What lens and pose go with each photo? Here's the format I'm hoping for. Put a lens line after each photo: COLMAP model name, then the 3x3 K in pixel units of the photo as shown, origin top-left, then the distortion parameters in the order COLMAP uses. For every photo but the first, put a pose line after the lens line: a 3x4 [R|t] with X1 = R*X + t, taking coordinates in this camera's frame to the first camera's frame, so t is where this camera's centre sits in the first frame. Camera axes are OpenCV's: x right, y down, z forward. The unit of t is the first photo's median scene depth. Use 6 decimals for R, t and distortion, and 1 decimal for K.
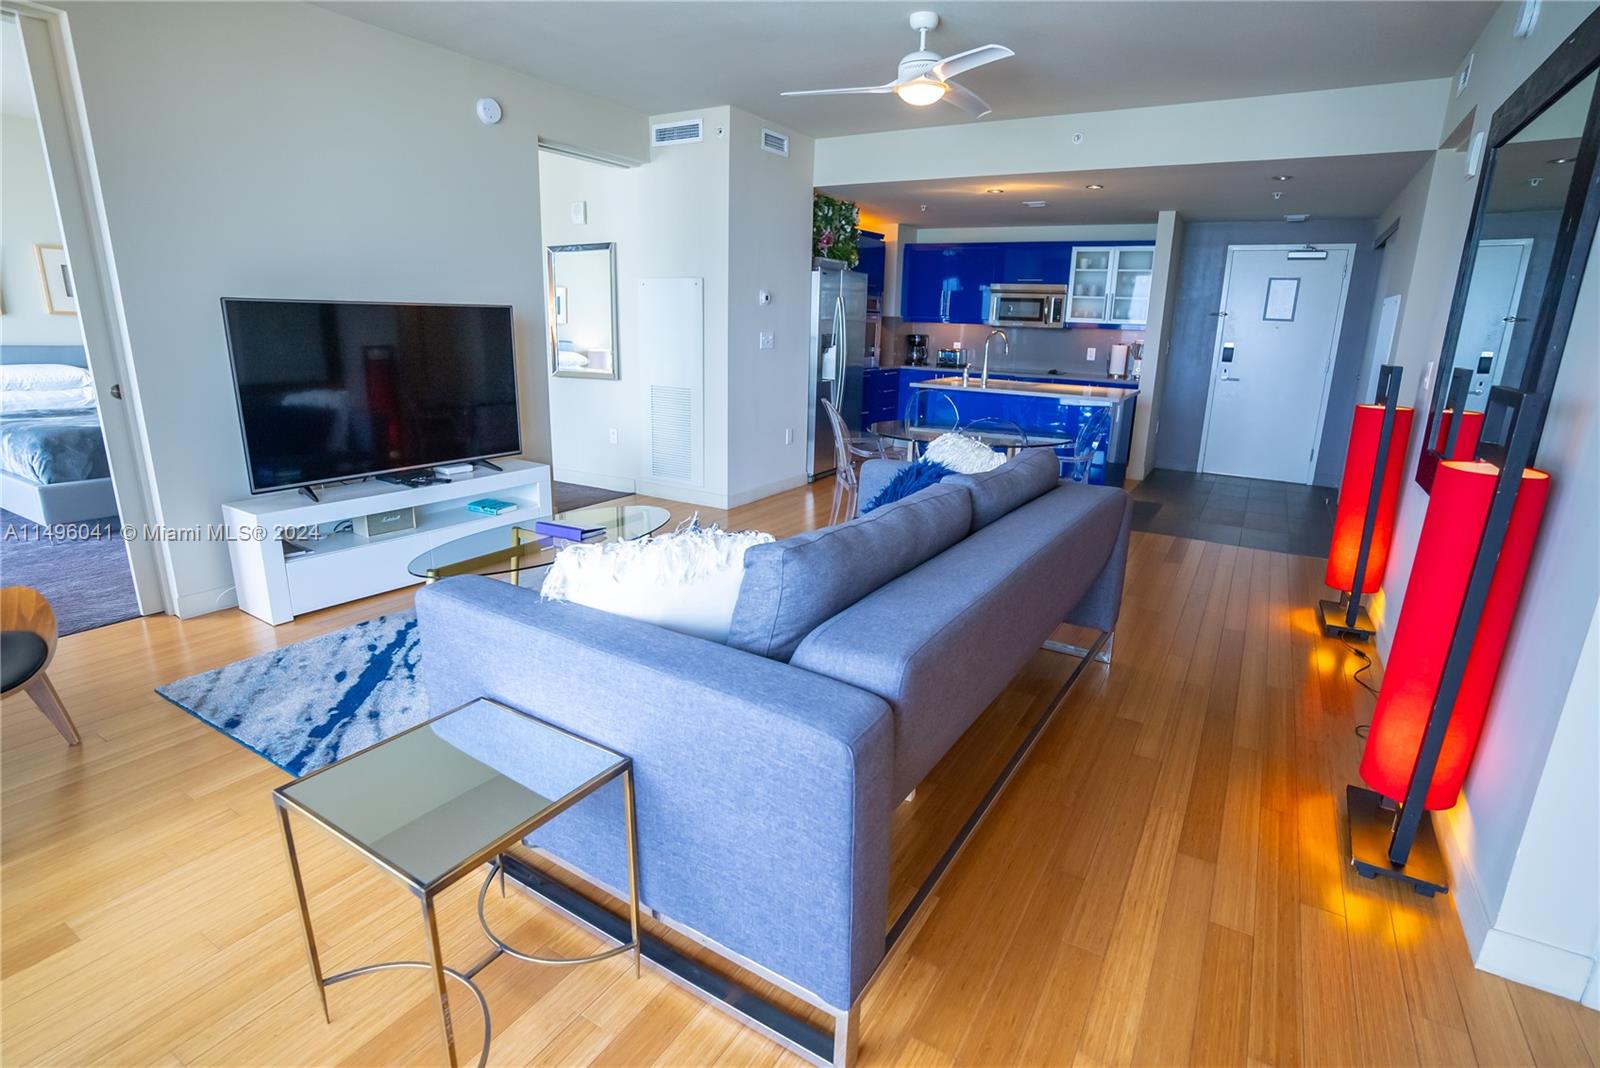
lens RADIAL K [[780.1, 0, 800.5], [0, 780.1, 538.3], [0, 0, 1]] dist [-0.047657, 0.015107]
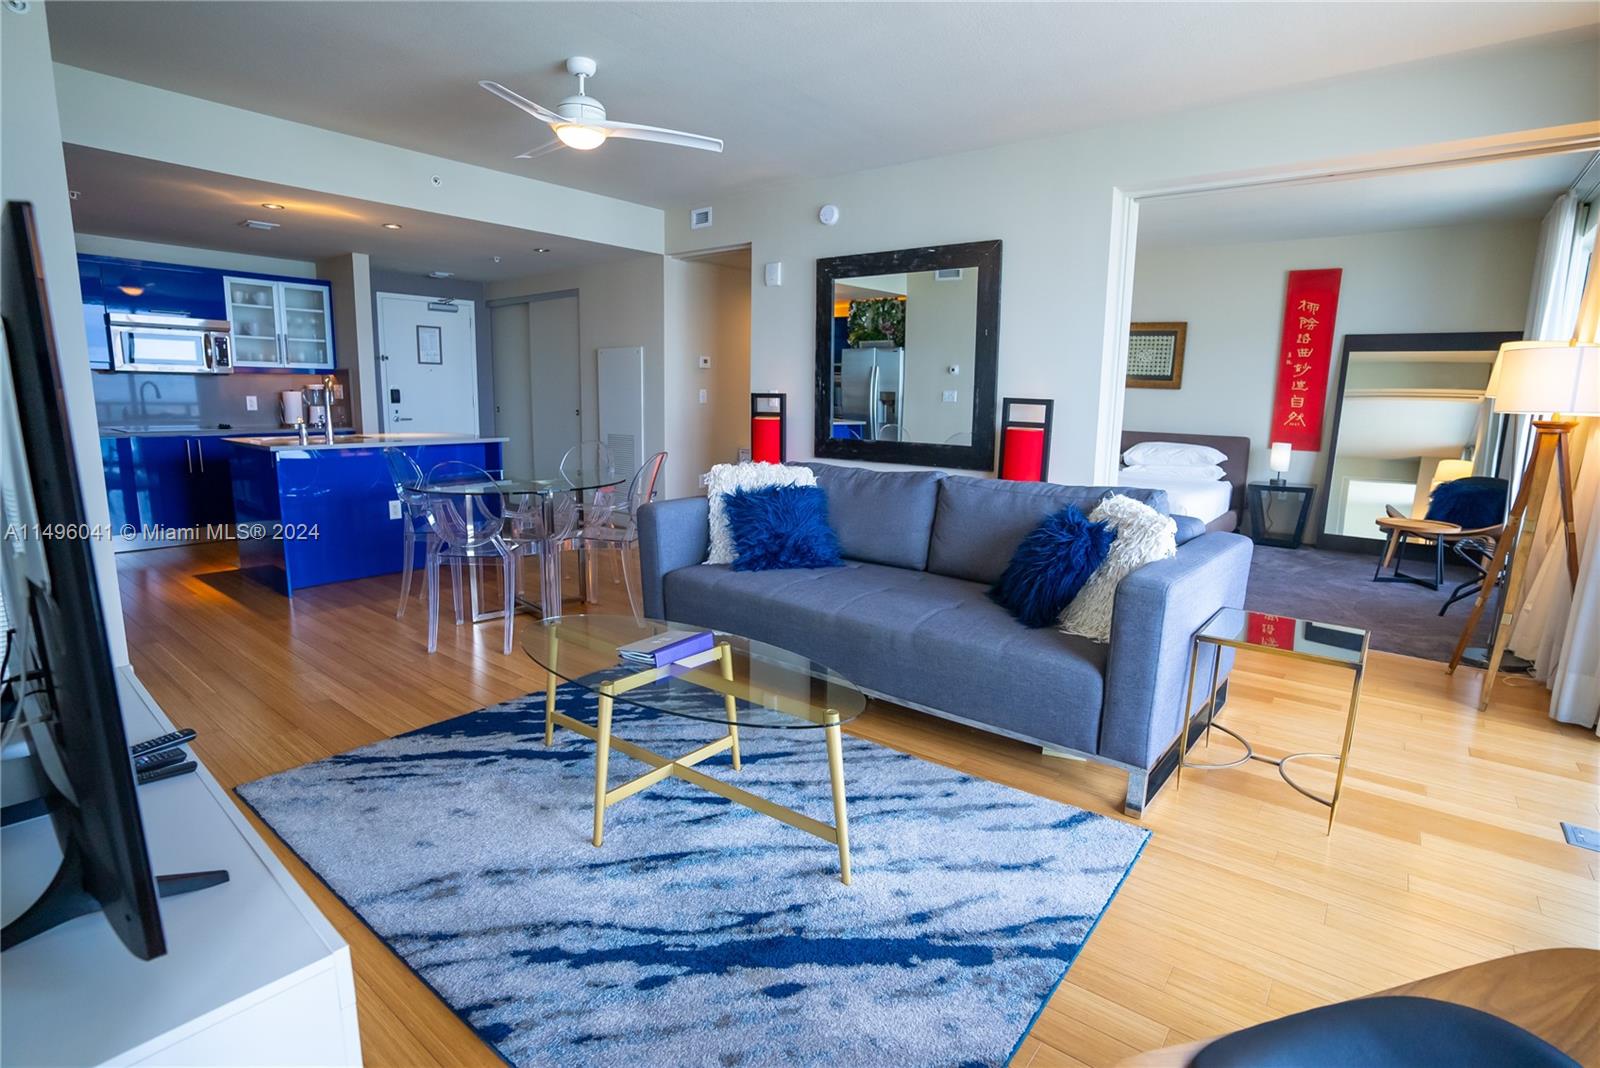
lens RADIAL K [[780.1, 0, 803.3], [0, 780.1, 534.5], [0, 0, 1]] dist [-0.047657, 0.015107]
pose [[0.135277, -0.200471, 0.970315, -1.002817], [0.257417, 0.952800, 0.160964, -0.202048], [-0.956784, 0.228001, 0.180497, 0.765914]]
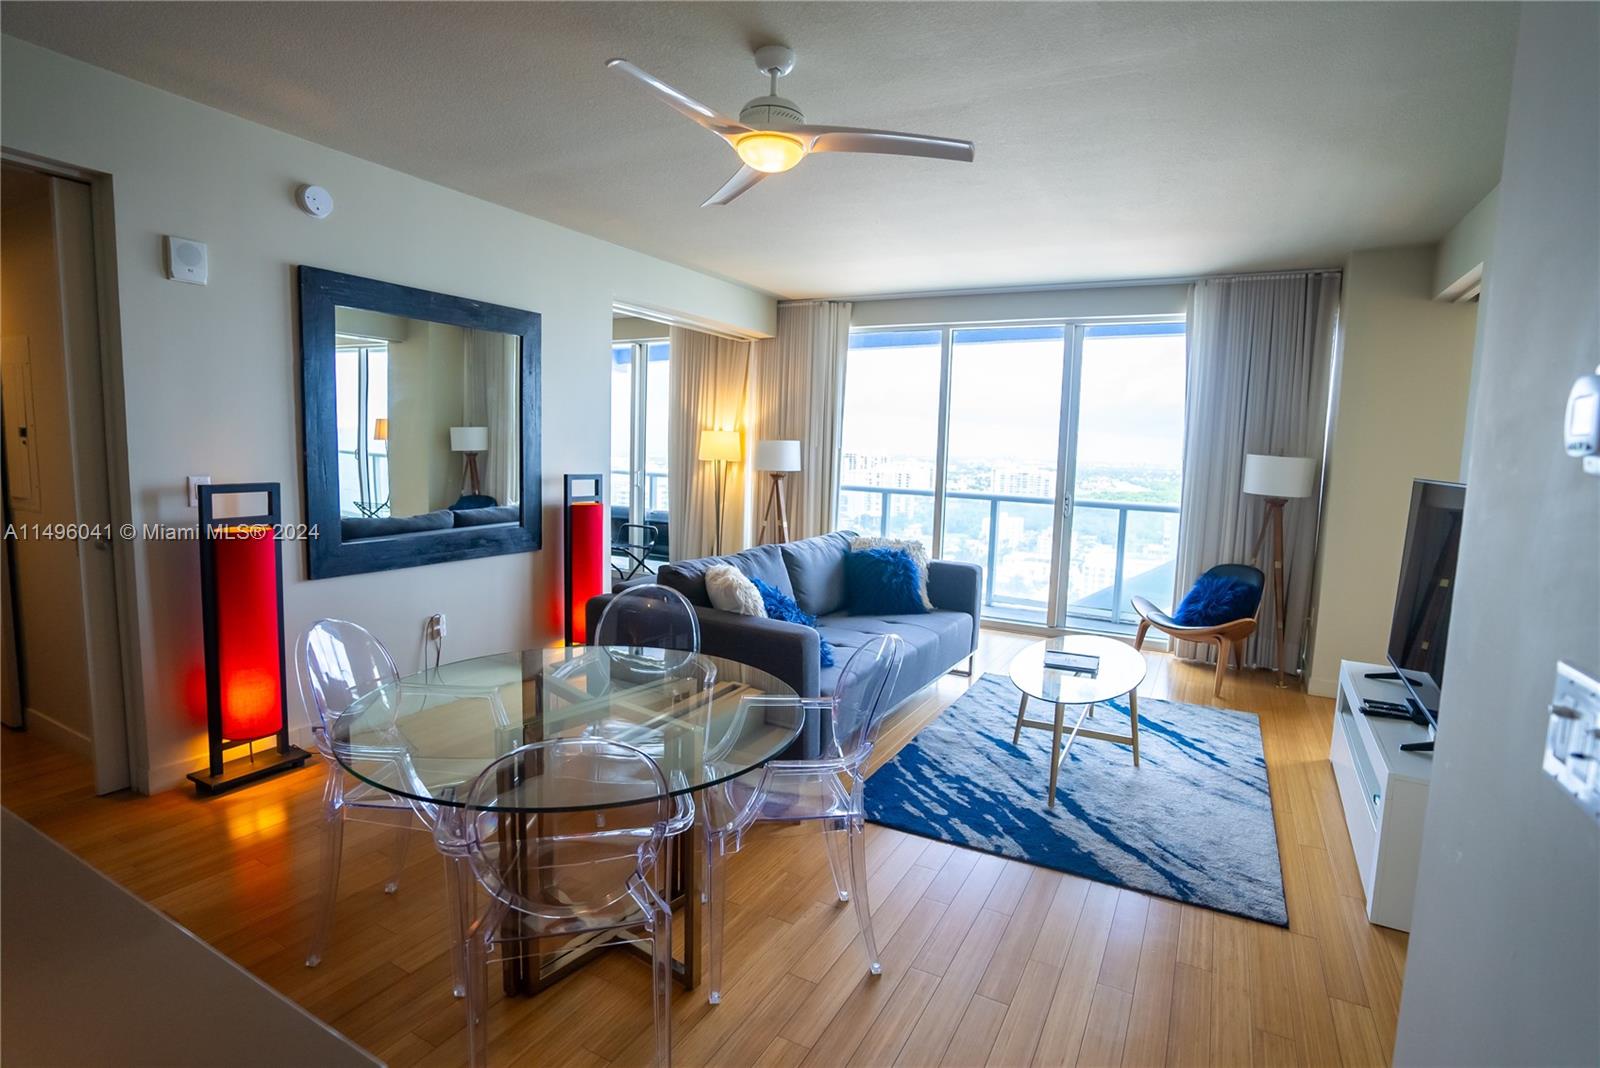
lens RADIAL K [[780.1, 0, 810.5], [0, 780.1, 541.9], [0, 0, 1]] dist [-0.047657, 0.015107]
pose [[-0.997141, -0.052605, -0.054250, 0.156931], [-0.069256, 0.923389, 0.377566, -0.596793], [0.030232, 0.380244, -0.924392, 2.062866]]
